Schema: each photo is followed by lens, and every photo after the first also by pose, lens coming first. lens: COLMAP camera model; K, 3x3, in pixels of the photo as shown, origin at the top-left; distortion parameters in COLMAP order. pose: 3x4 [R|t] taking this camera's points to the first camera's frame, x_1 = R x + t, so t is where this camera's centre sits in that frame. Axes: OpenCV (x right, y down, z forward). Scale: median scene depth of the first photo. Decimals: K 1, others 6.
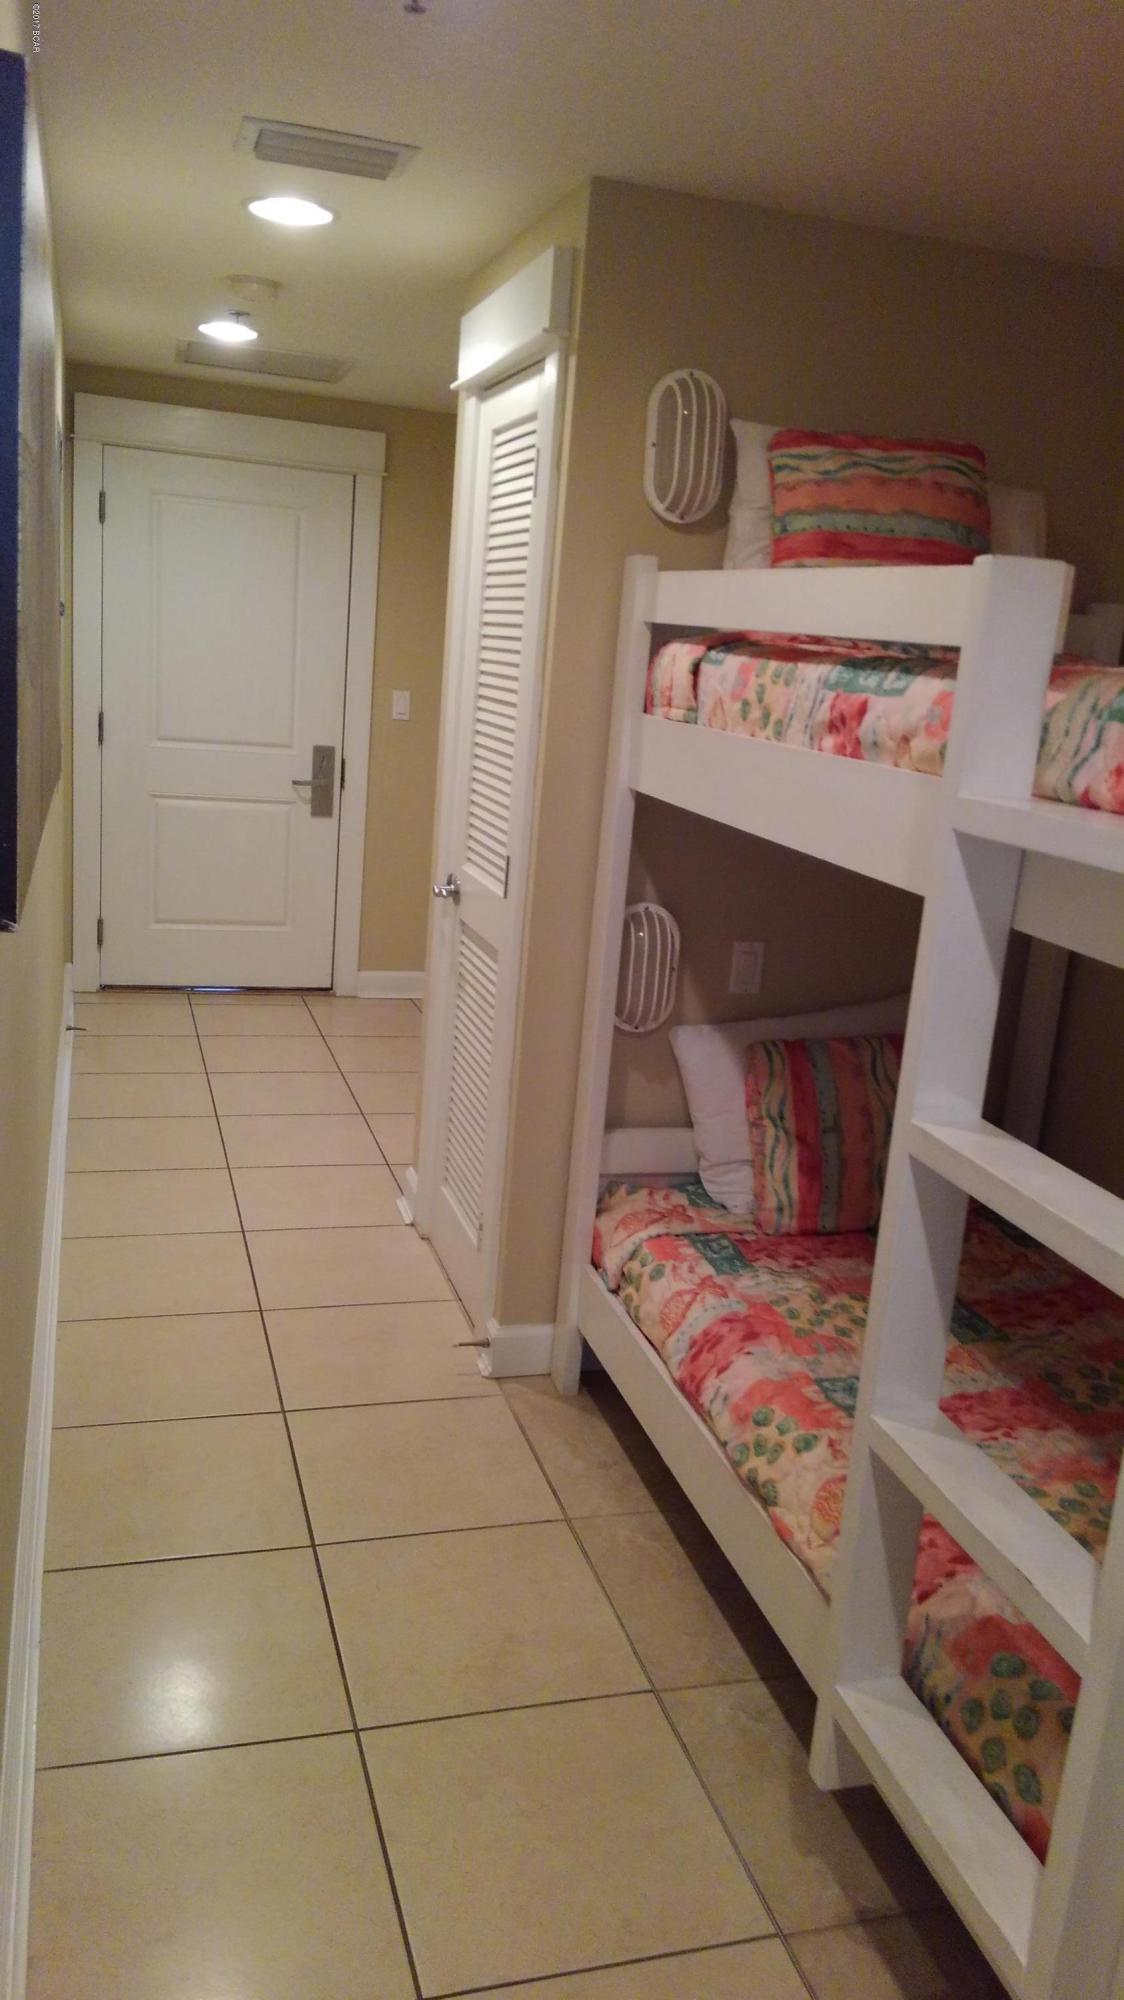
lens RADIAL K [[1541.4, 0, 549.2], [0, 1541.4, 1002.3], [0, 0, 1]] dist [0.055979, -0.110163]
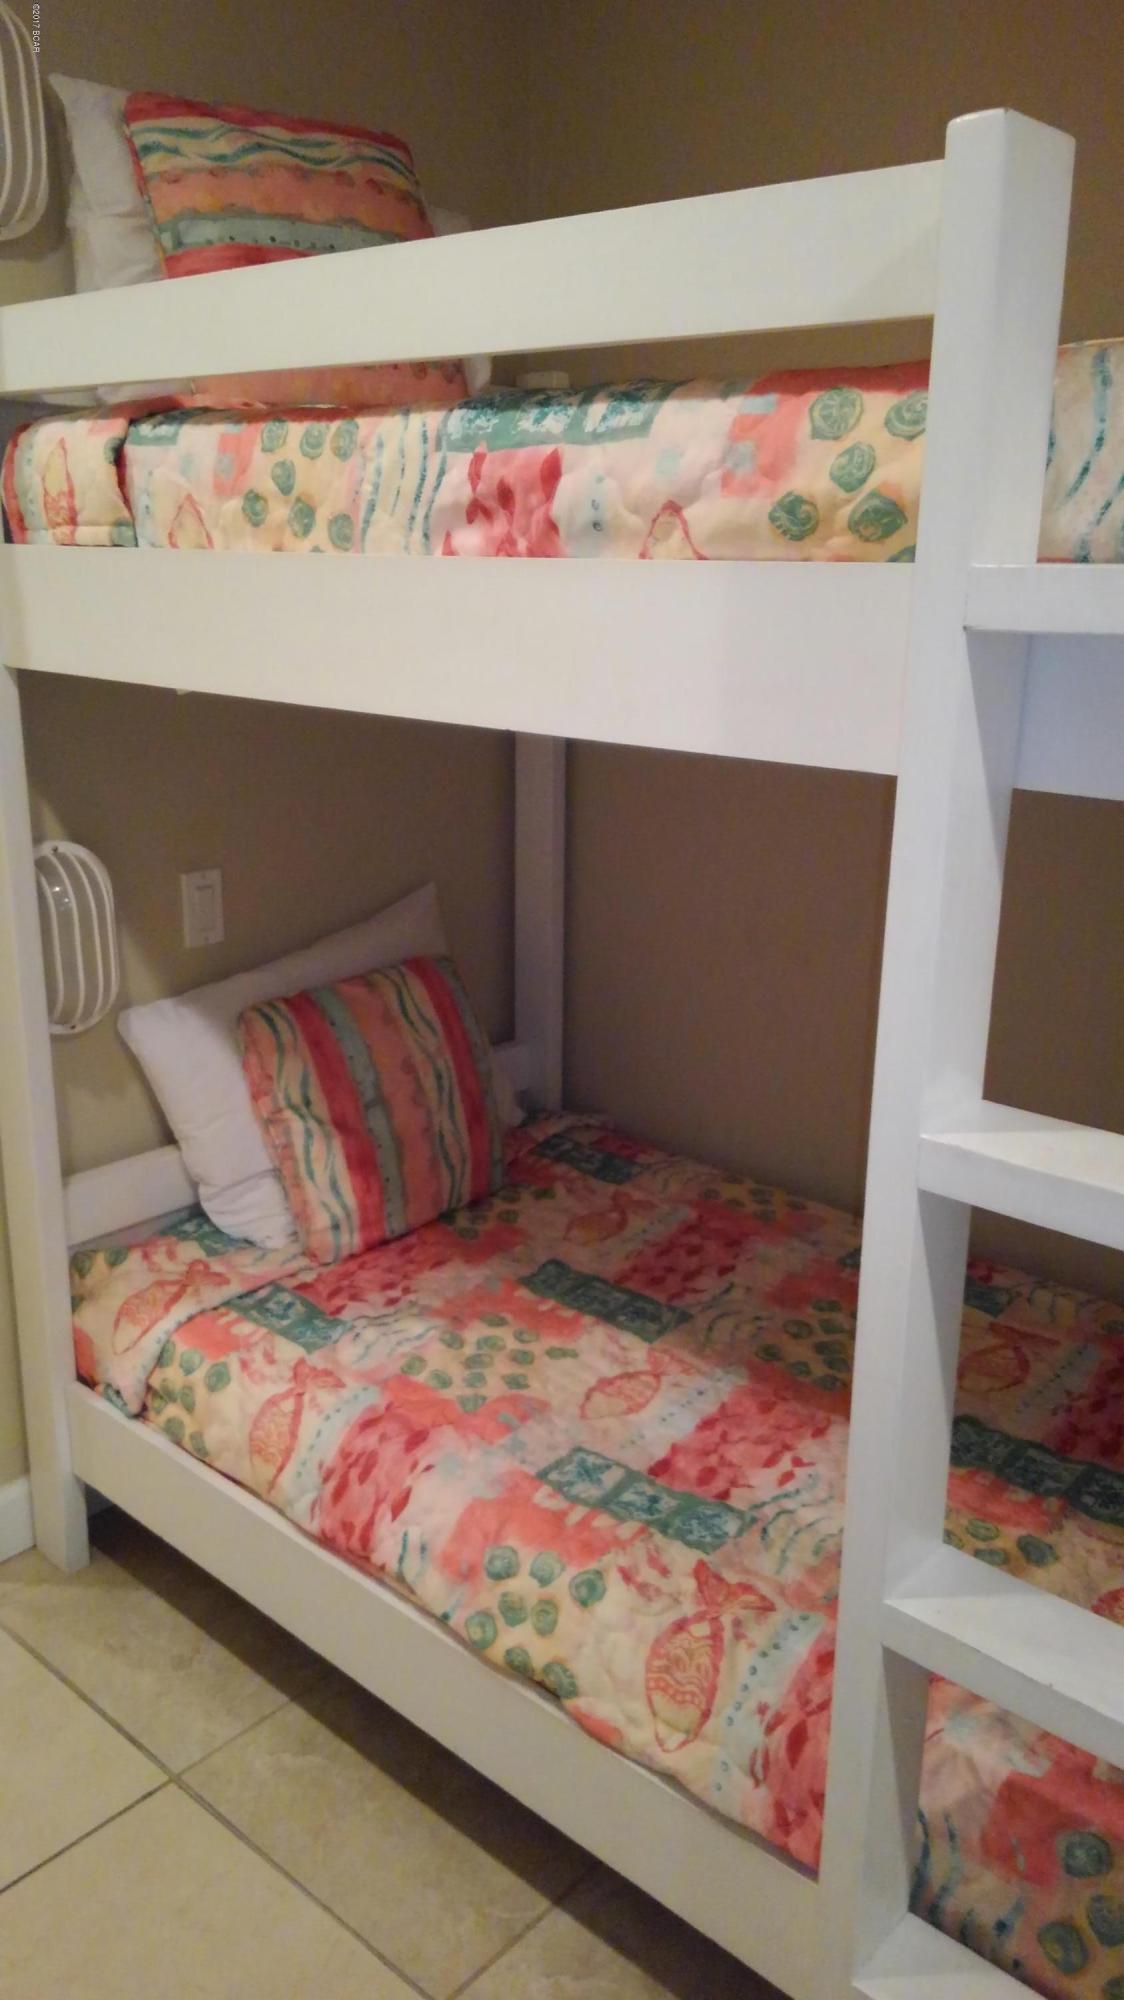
lens RADIAL K [[1541.4, 0, 570.4], [0, 1541.4, 998.0], [0, 0, 1]] dist [0.055979, -0.110163]
pose [[0.844329, -0.216227, 0.490259, -0.099496], [0.178345, 0.976199, 0.123402, -0.045322], [-0.505273, -0.016756, 0.862797, 0.346825]]
